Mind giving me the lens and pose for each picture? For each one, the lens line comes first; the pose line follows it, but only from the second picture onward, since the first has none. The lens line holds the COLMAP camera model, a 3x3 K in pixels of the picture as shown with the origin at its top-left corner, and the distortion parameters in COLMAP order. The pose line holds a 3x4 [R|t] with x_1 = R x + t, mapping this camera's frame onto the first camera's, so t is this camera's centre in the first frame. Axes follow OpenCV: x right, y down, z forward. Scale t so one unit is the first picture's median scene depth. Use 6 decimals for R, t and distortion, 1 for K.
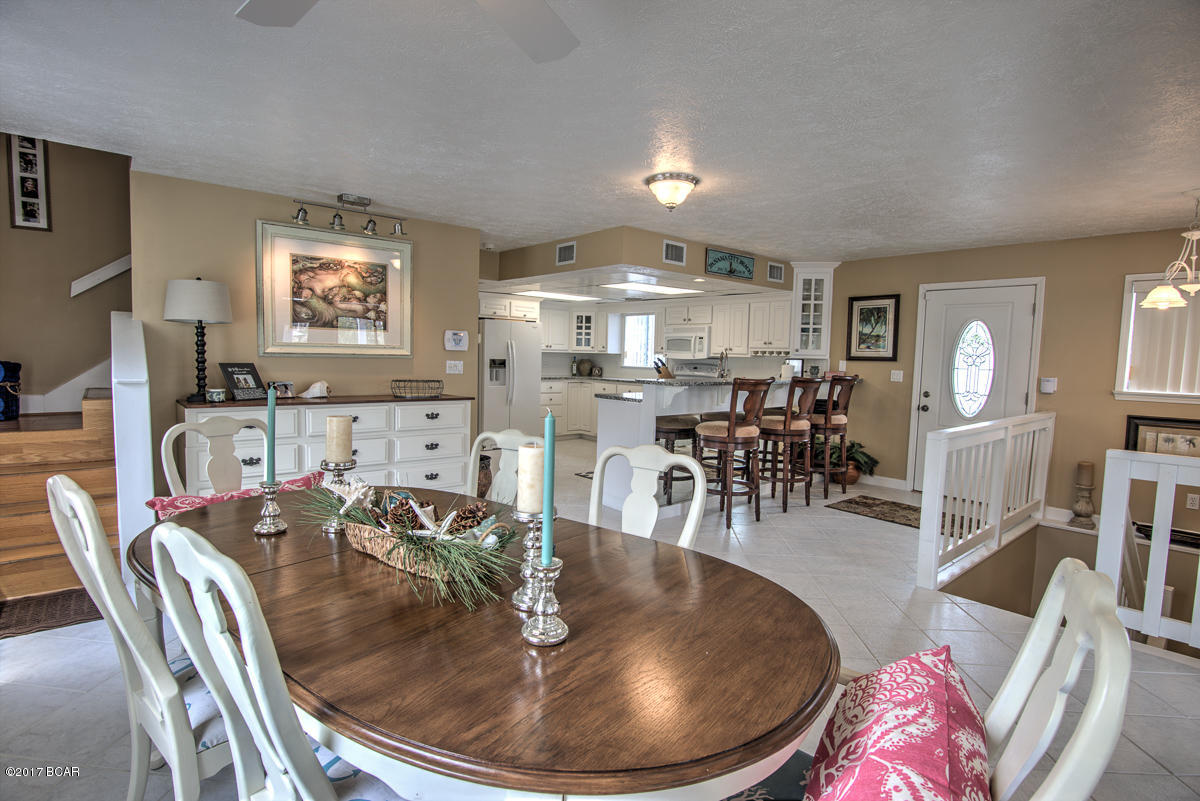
lens RADIAL K [[584.5, 0, 599.8], [0, 584.5, 402.5], [0, 0, 1]] dist [-0.021762, 0.000181]
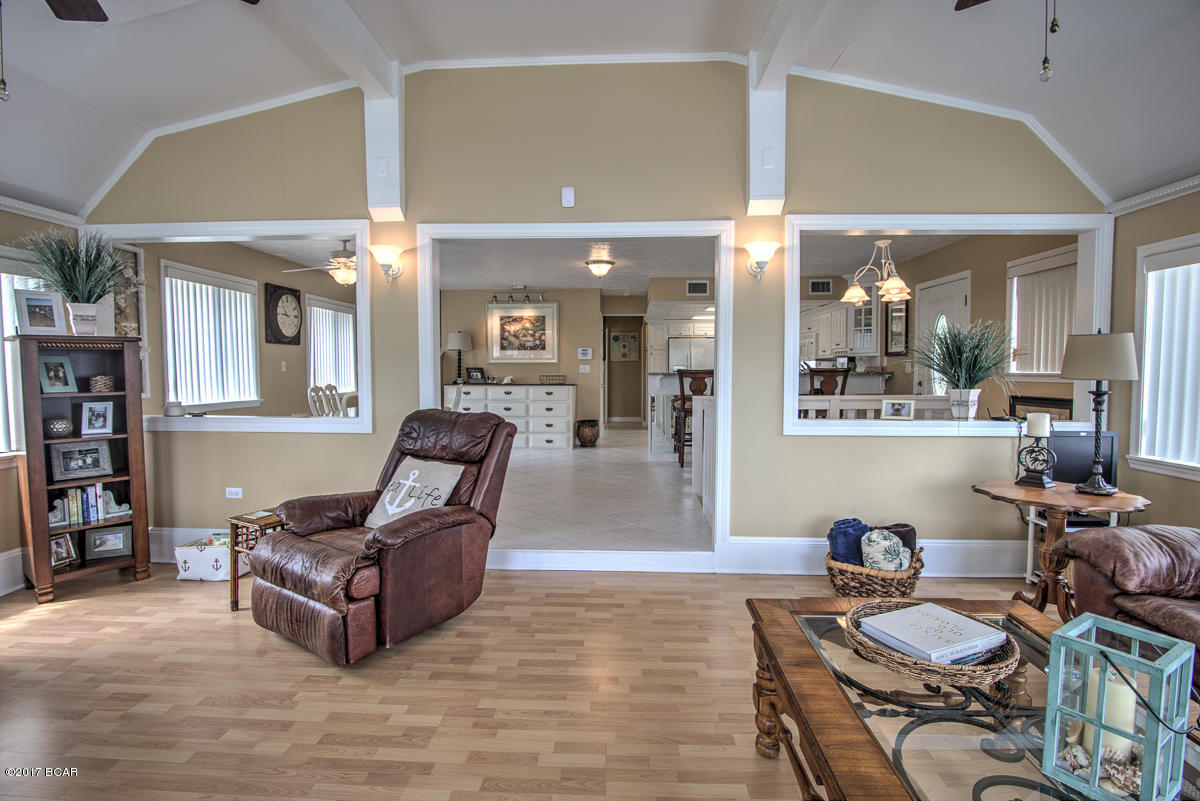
lens RADIAL K [[584.5, 0, 597.4], [0, 584.5, 401.3], [0, 0, 1]] dist [-0.021762, 0.000181]
pose [[0.729543, 0.010841, -0.683849, 0.674389], [-0.034635, 0.999177, -0.021108, 0.050038], [0.683058, 0.039084, 0.729318, -0.171924]]
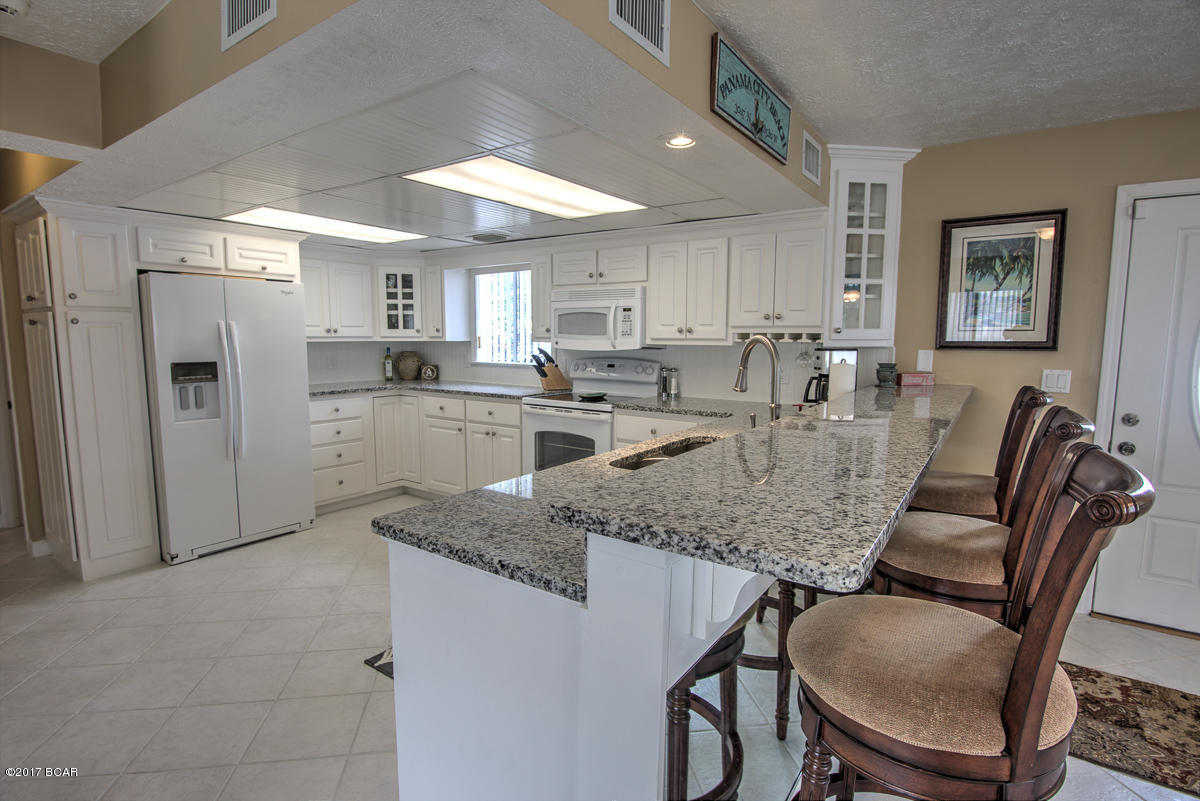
lens RADIAL K [[584.5, 0, 600.5], [0, 584.5, 399.9], [0, 0, 1]] dist [-0.021762, 0.000181]
pose [[0.967835, -0.046910, 0.247175, 0.019029], [0.039857, 0.998645, 0.033465, -0.048902], [-0.248409, -0.022537, 0.968393, 0.505630]]
